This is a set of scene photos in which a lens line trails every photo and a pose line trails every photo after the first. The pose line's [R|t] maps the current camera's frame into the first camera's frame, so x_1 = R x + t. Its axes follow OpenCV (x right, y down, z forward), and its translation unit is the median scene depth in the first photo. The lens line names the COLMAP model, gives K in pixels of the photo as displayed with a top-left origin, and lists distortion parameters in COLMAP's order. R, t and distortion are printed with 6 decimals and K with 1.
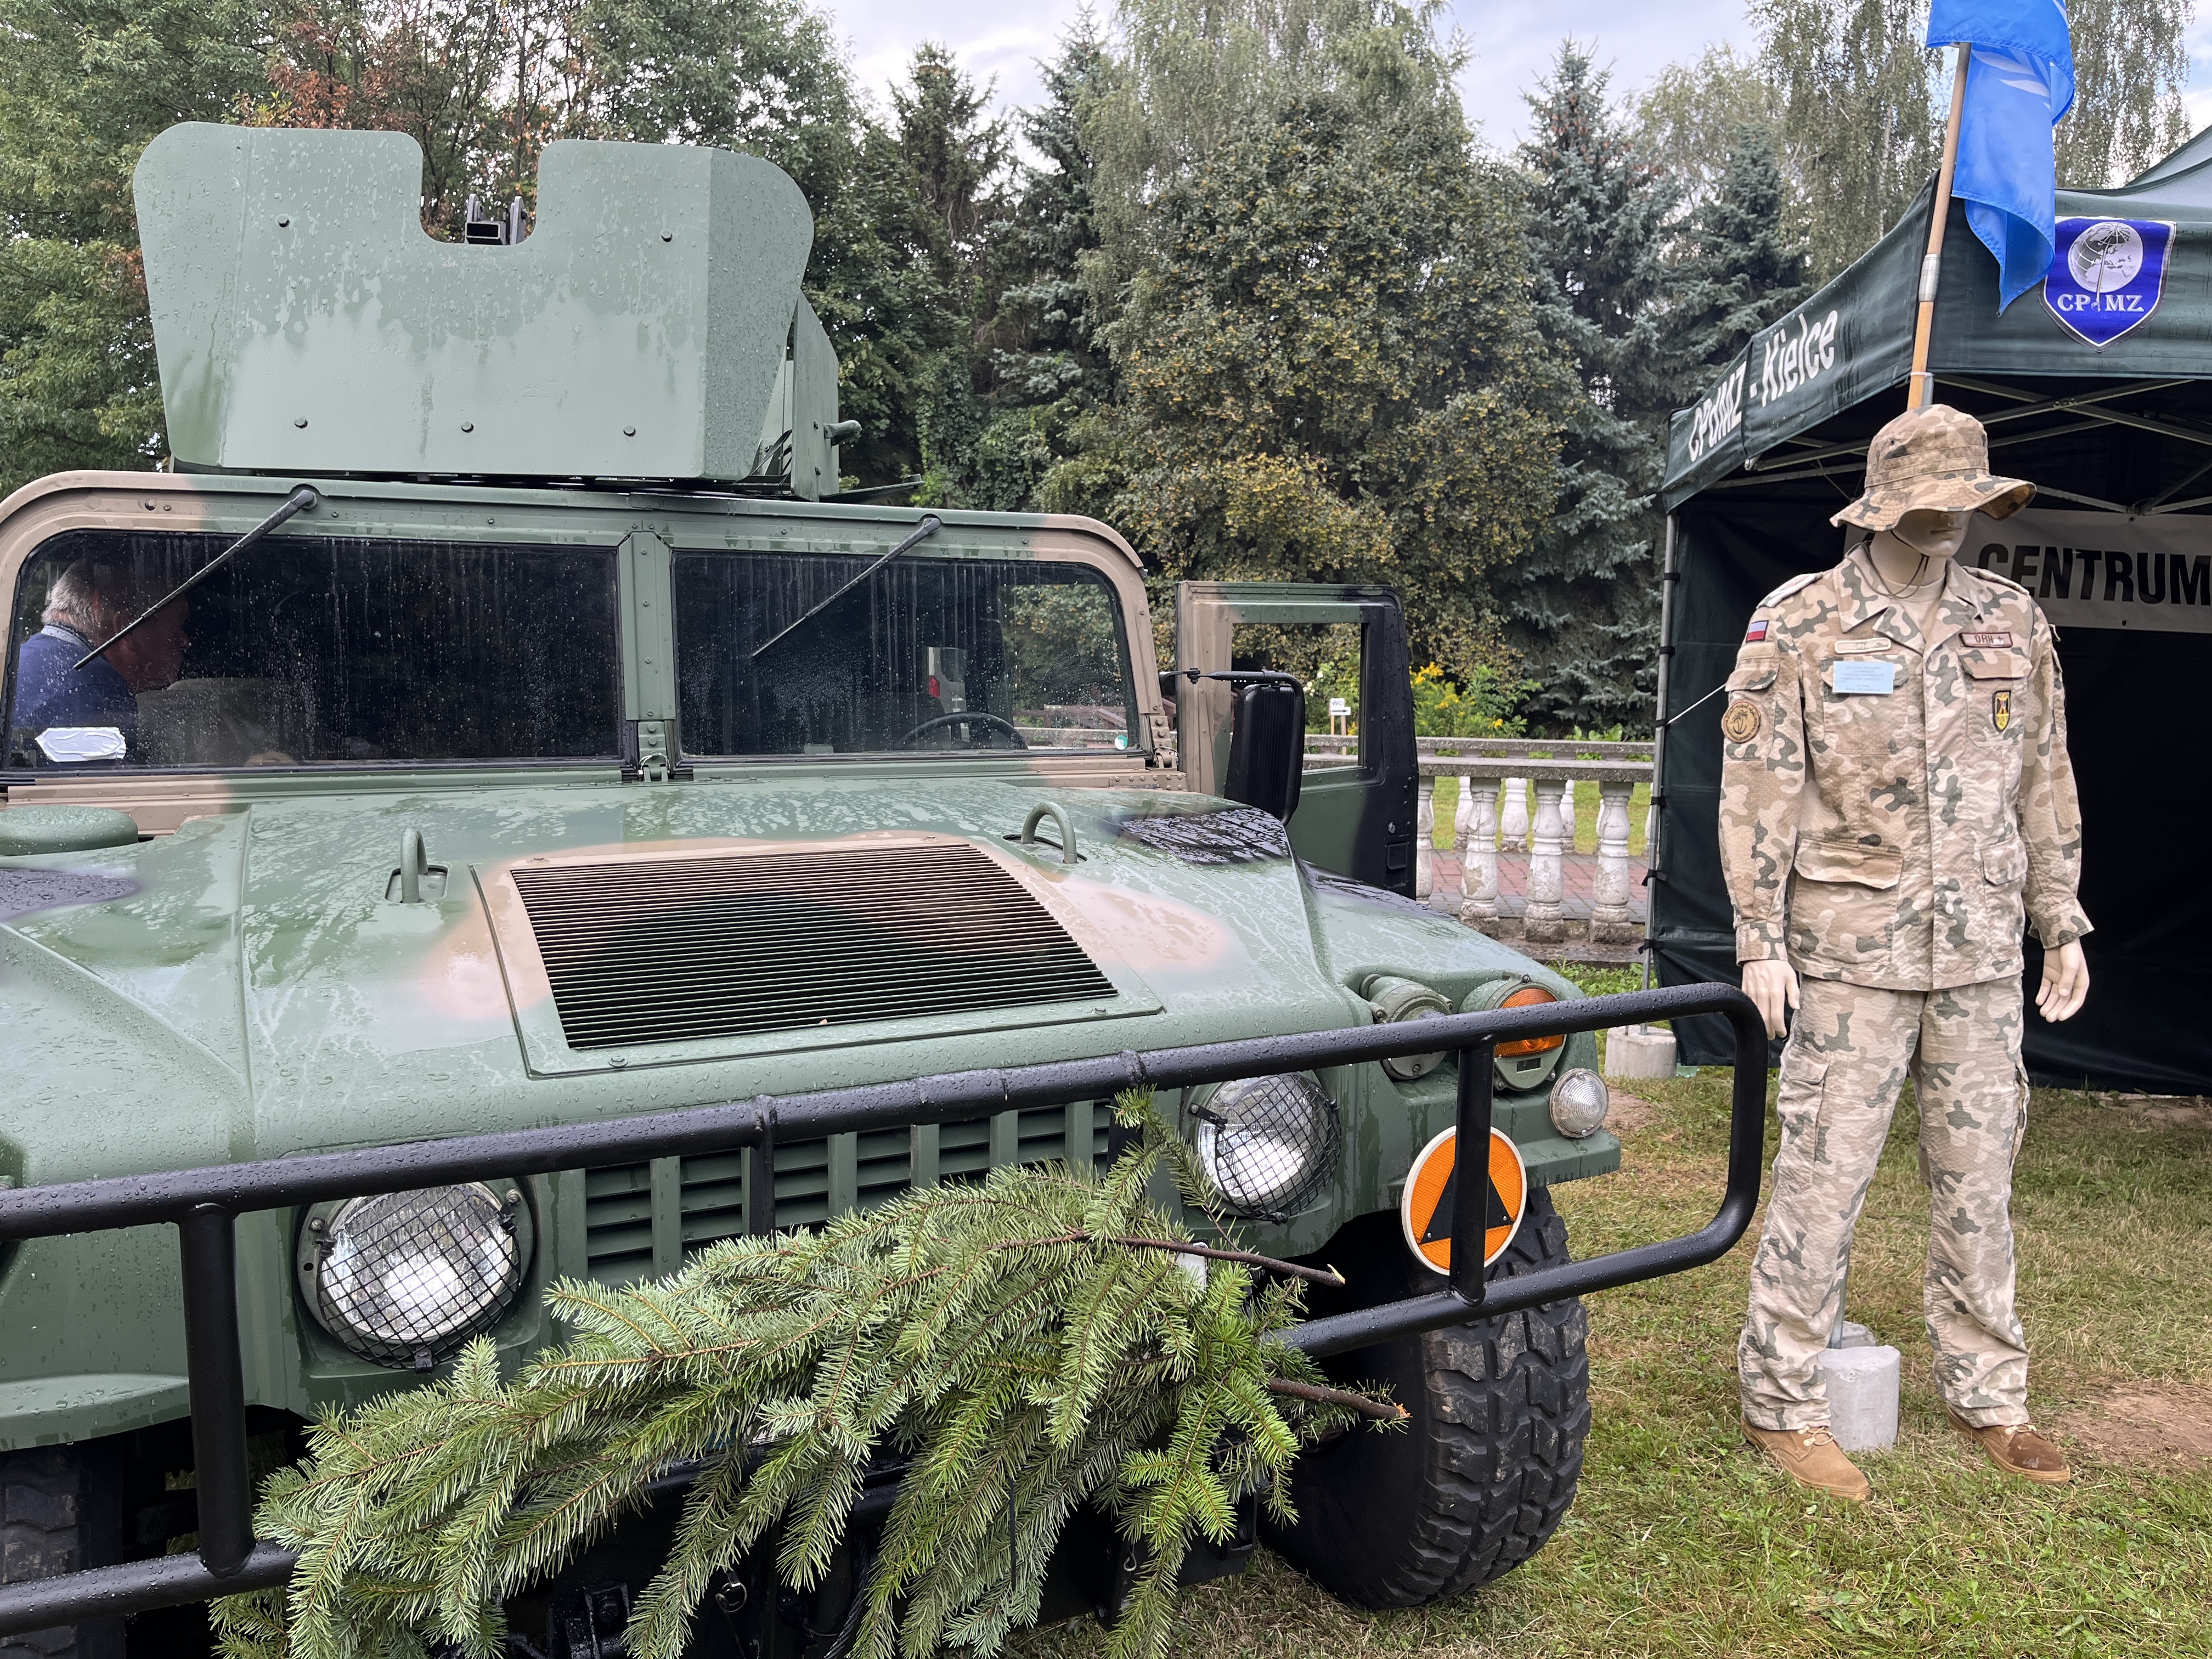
lens RADIAL K [[1652.2, 0, 1119.1], [0, 1652.2, 841.1], [0, 0, 1]] dist [0.040896, -0.050276]
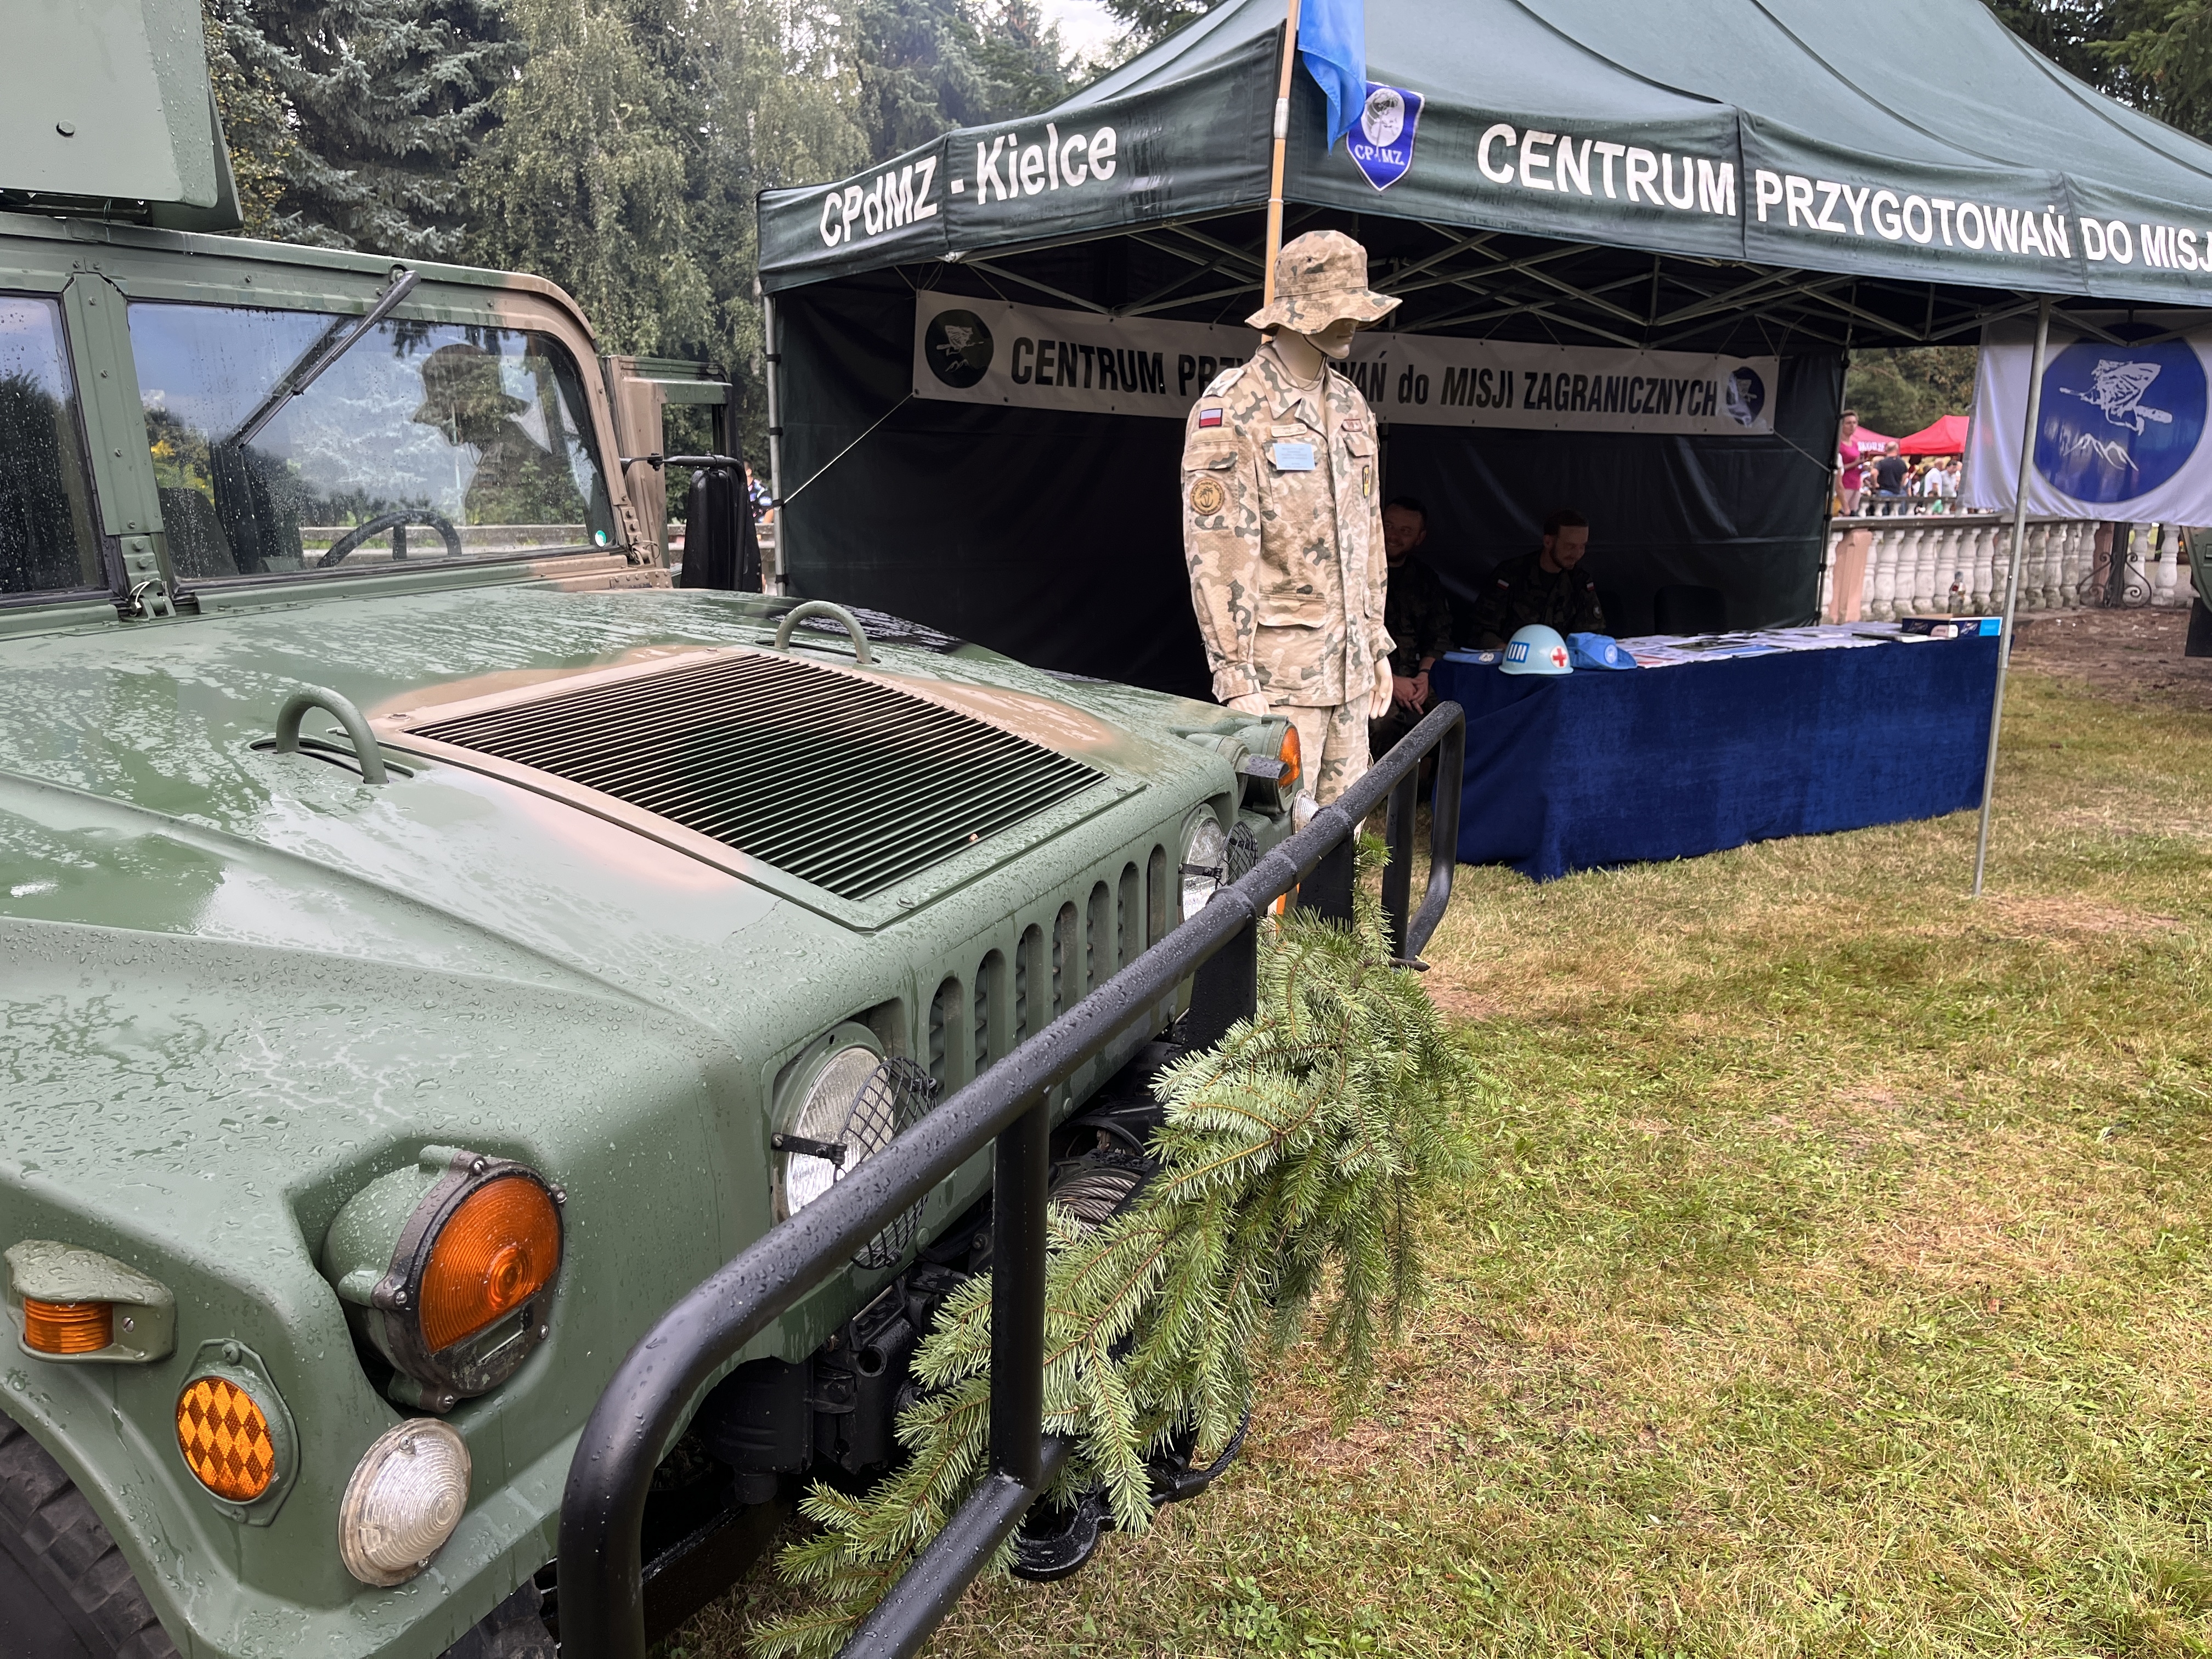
lens RADIAL K [[1652.2, 0, 1125.1], [0, 1652.2, 834.9], [0, 0, 1]] dist [0.040896, -0.050276]
pose [[0.749862, -0.160103, 0.641929, -0.466838], [0.078084, 0.984913, 0.154434, -0.021062], [-0.656970, -0.065680, 0.751050, 0.137140]]
